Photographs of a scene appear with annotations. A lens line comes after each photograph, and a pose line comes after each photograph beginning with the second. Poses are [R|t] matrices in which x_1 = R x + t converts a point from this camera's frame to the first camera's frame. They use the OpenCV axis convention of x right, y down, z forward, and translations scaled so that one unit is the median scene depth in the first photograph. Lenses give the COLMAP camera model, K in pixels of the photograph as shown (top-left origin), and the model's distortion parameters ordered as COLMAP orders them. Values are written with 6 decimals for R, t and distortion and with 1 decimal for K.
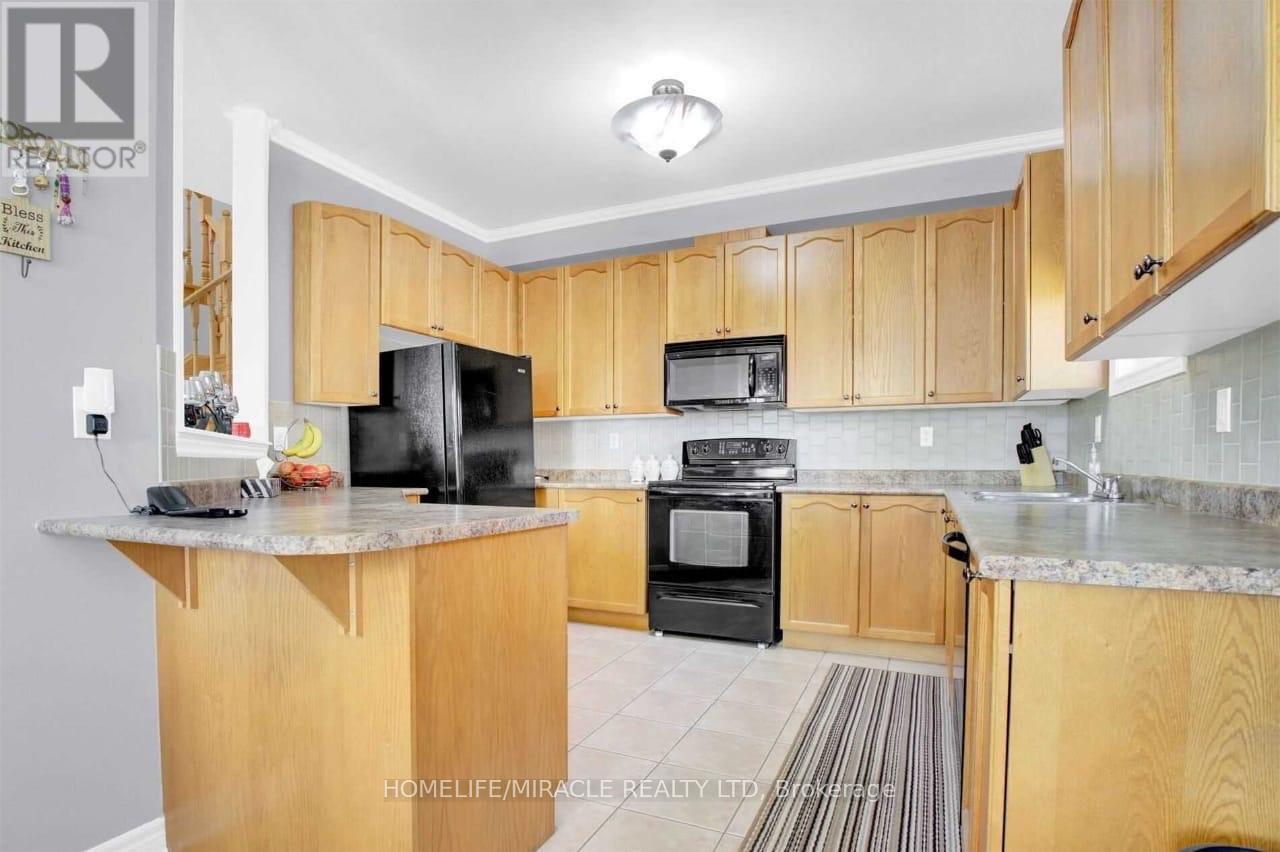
lens RADIAL K [[641.5, 0, 640.5], [0, 641.5, 458.4], [0, 0, 1]] dist [-0.000806, 0.000016]
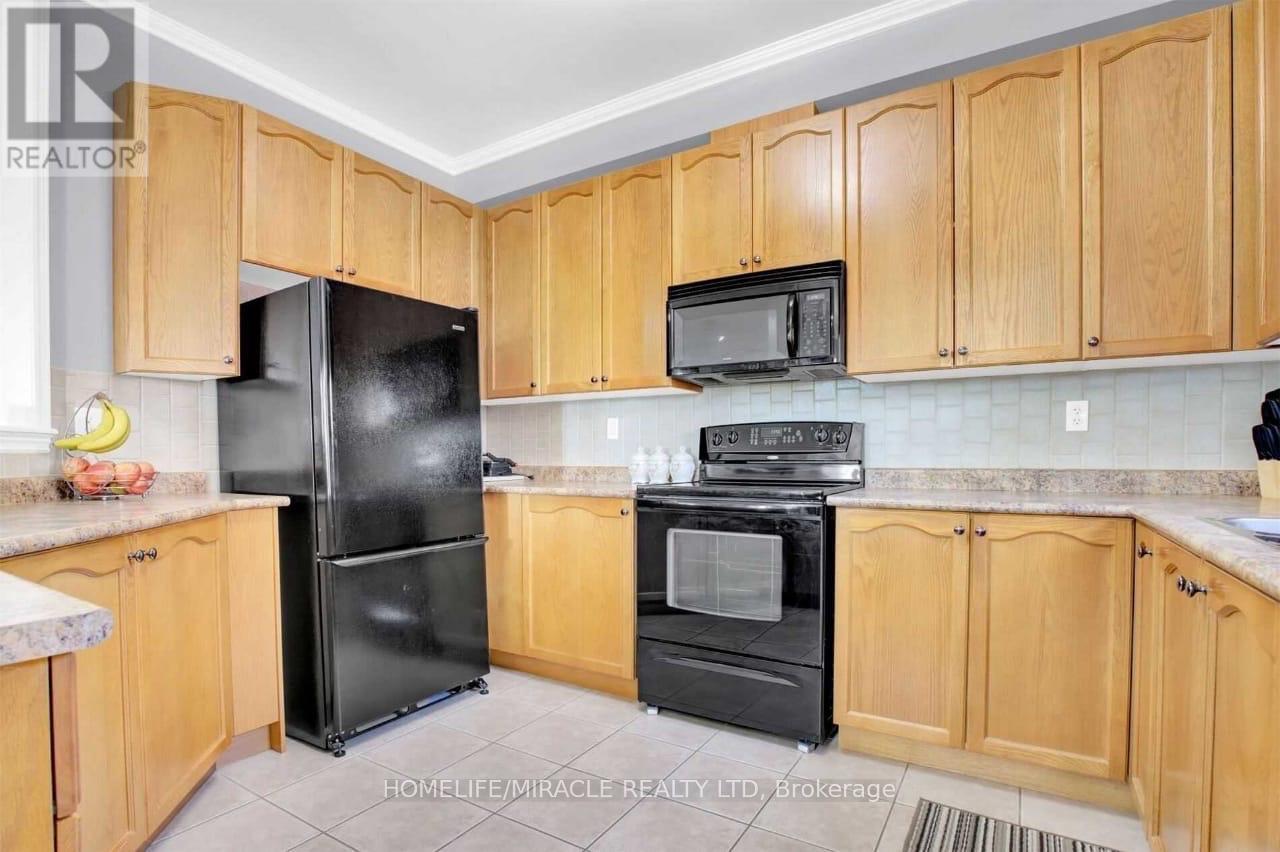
lens RADIAL K [[628.4, 0, 641.5], [0, 628.4, 452.2], [0, 0, 1]] dist [-0.027574, 0.009475]
pose [[0.991854, -0.001684, -0.127371, 0.101968], [0.001699, 0.999999, 0.000012, 0.000646], [0.127371, -0.000228, 0.991855, 0.343827]]
